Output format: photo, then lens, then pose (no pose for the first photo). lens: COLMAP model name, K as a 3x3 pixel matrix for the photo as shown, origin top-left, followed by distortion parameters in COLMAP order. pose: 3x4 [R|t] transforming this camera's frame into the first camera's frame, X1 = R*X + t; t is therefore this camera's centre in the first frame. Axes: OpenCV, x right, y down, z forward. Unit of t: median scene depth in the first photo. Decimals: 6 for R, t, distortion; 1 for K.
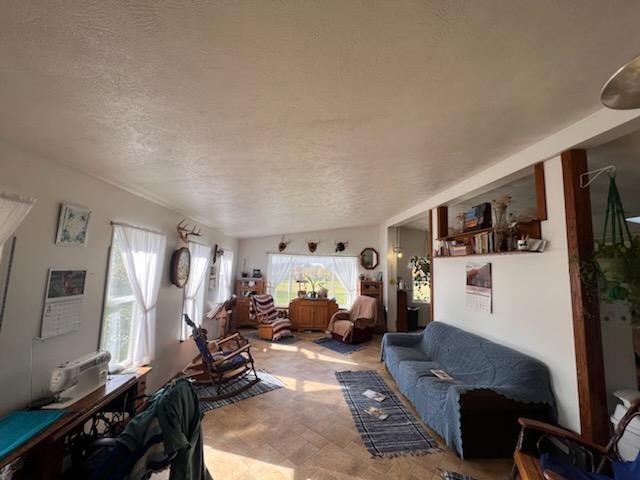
lens RADIAL K [[256.8, 0, 320.9], [0, 256.8, 239.4], [0, 0, 1]] dist [0.001094, 0.000032]
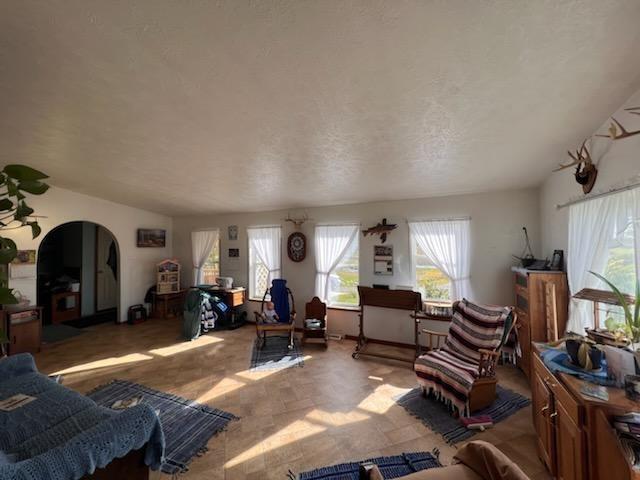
lens RADIAL K [[256.8, 0, 321.2], [0, 256.8, 240.3], [0, 0, 1]] dist [0.001094, 0.000032]
pose [[-0.503252, -0.062046, -0.861910, 0.735537], [0.077550, 0.990152, -0.116558, 0.308617], [0.860653, -0.125499, -0.493484, 2.282928]]
